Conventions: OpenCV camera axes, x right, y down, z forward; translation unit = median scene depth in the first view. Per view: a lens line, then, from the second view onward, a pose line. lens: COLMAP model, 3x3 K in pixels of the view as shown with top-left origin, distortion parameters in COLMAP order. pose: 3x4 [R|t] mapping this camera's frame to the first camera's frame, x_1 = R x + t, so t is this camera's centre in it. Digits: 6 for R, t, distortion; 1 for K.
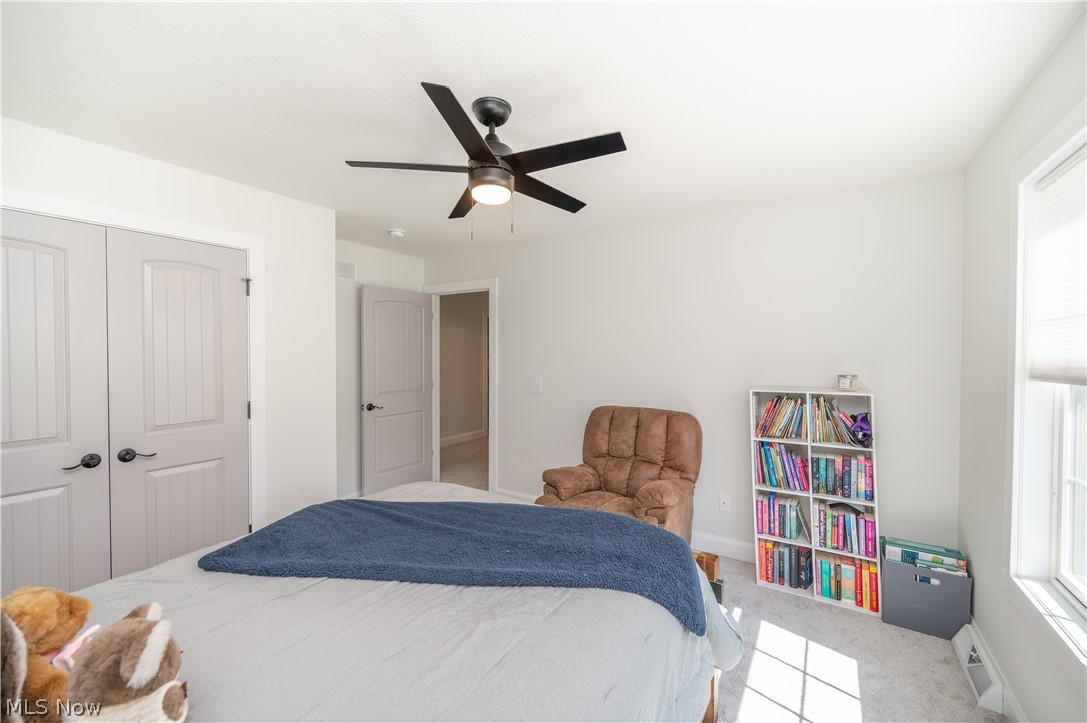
lens RADIAL K [[428.6, 0, 549.3], [0, 428.6, 357.1], [0, 0, 1]] dist [0.001082, -0.000541]
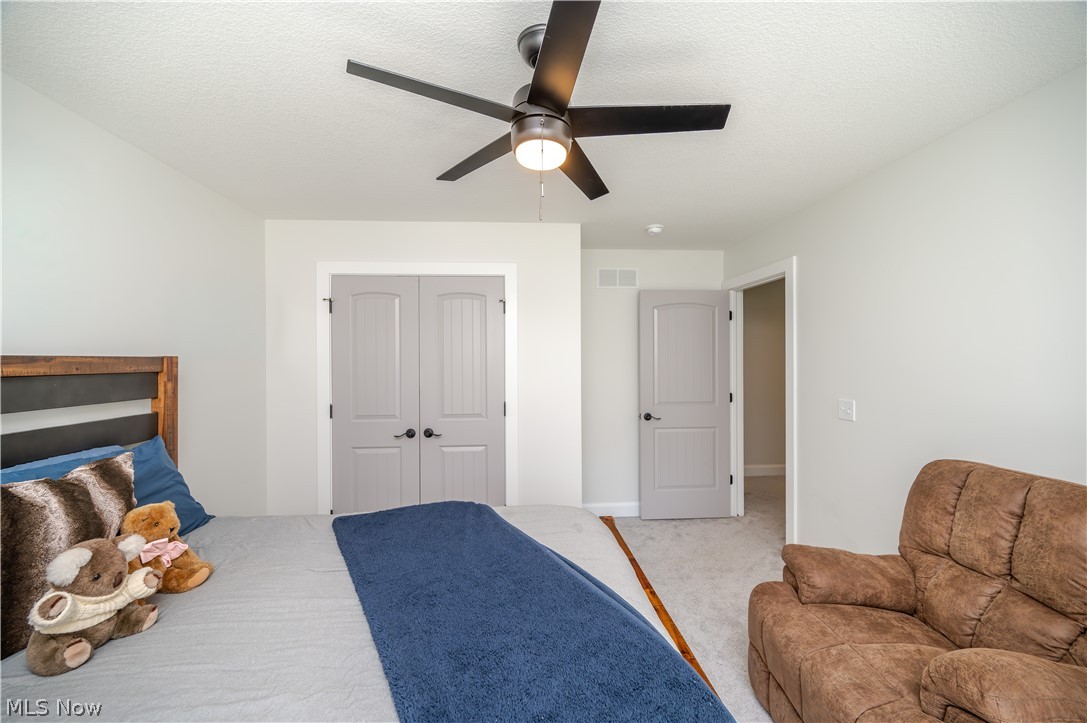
lens RADIAL K [[428.6, 0, 544.3], [0, 428.6, 359.9], [0, 0, 1]] dist [0.001082, -0.000541]
pose [[0.603427, -0.003807, -0.797409, 0.266311], [-0.003954, 0.999962, -0.007766, -0.003267], [0.797408, 0.007839, 0.603389, 0.302319]]
